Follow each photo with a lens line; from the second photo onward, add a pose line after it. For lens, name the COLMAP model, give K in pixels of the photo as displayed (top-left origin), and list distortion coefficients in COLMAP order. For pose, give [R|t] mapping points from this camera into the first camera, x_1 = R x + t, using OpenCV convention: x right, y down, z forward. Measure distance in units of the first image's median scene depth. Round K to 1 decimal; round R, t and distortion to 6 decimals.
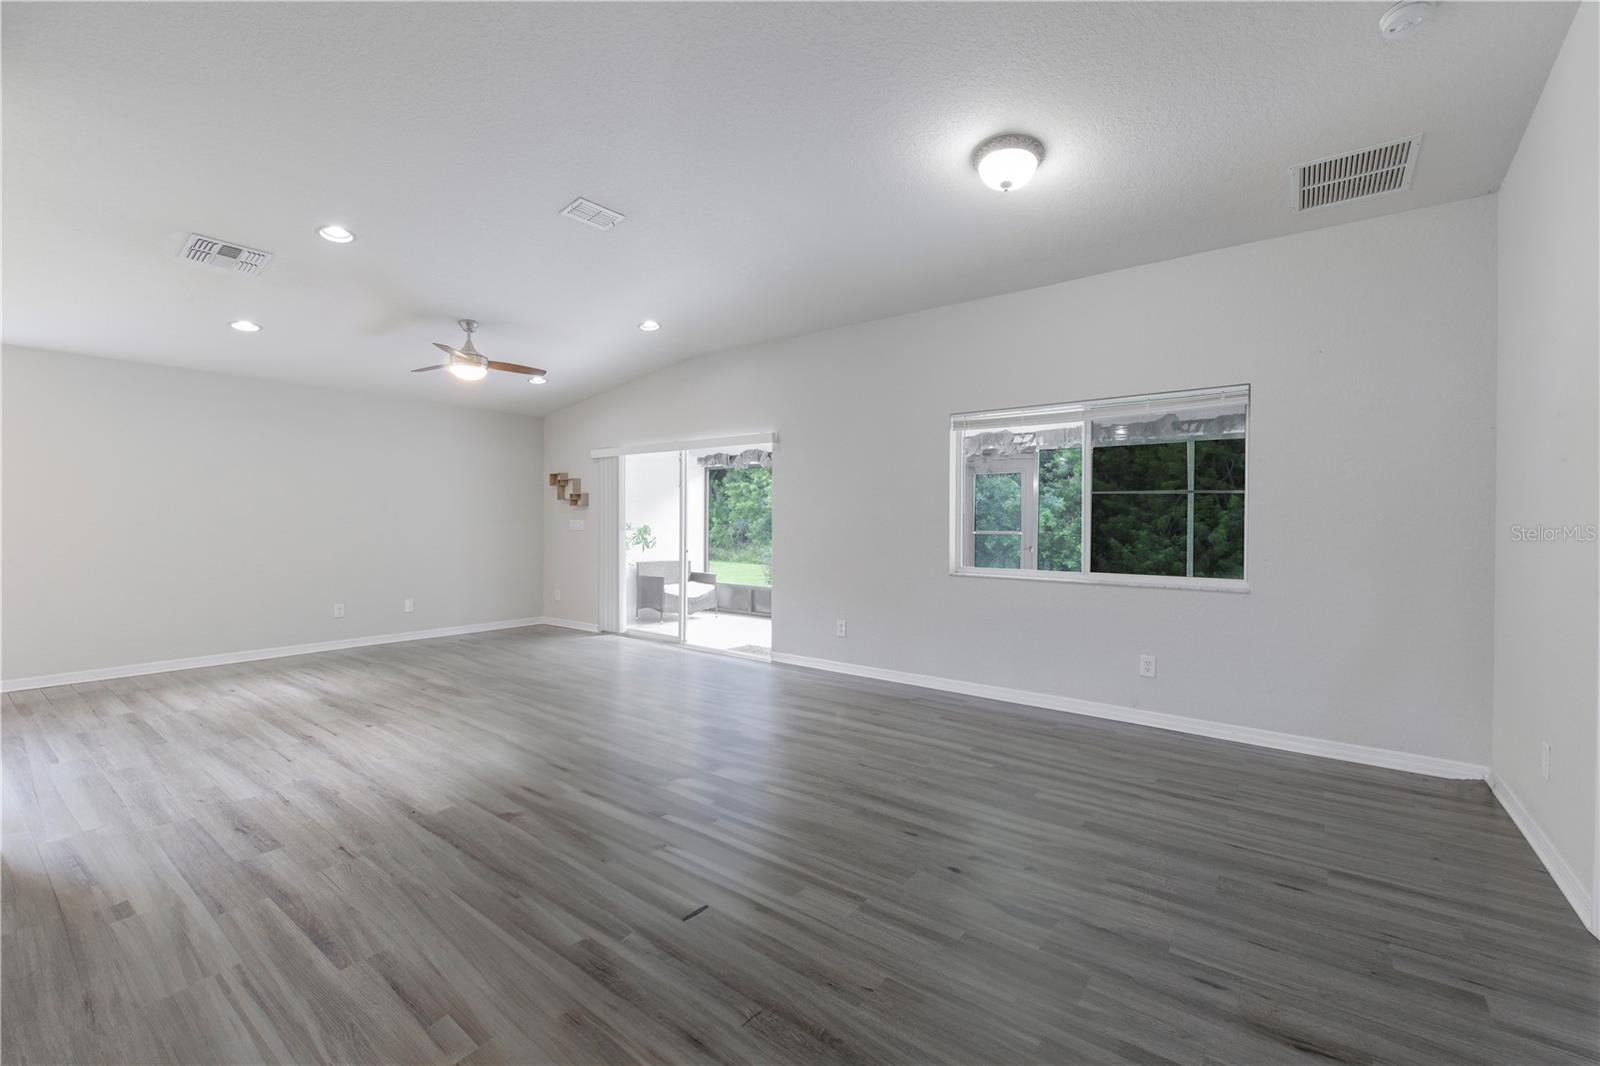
lens RADIAL K [[647.6, 0, 804.8], [0, 647.6, 524.8], [0, 0, 1]] dist [-0.001930, -0.000361]
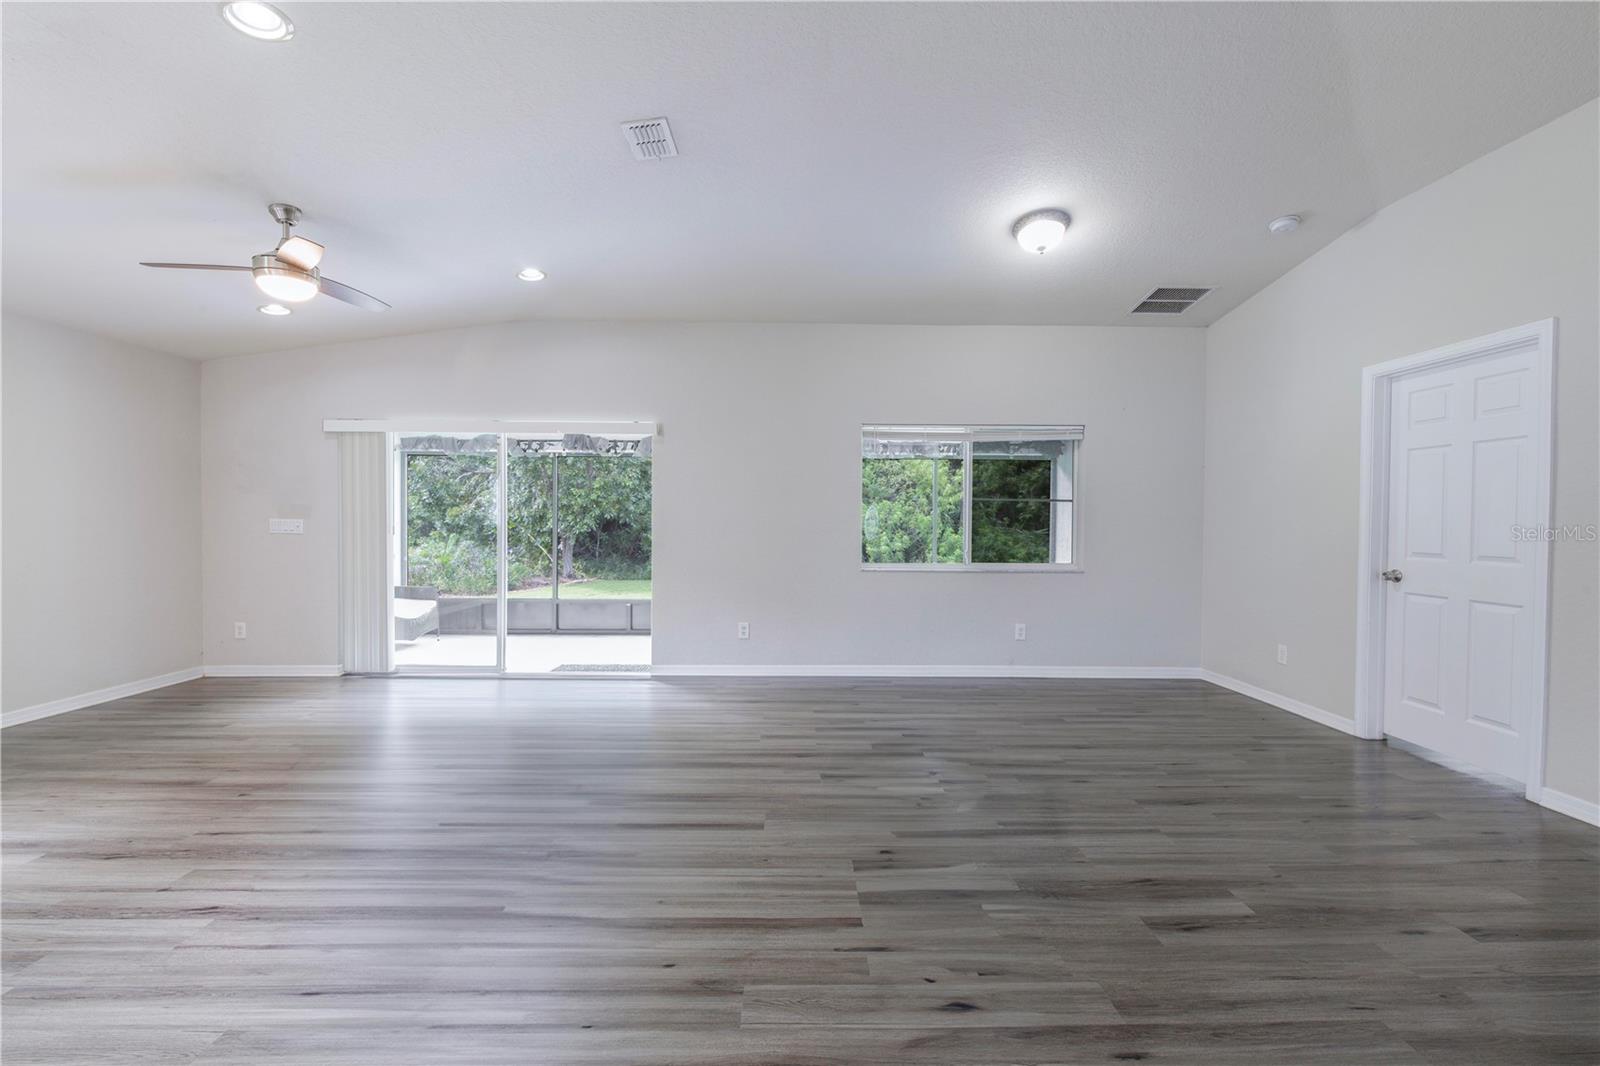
lens RADIAL K [[647.6, 0, 804.8], [0, 647.6, 524.6], [0, 0, 1]] dist [-0.001930, -0.000361]
pose [[0.797200, -0.000831, 0.603714, -0.568399], [0.001360, 0.999999, -0.000420, 0.000423], [-0.603713, 0.001156, 0.797201, 0.205767]]
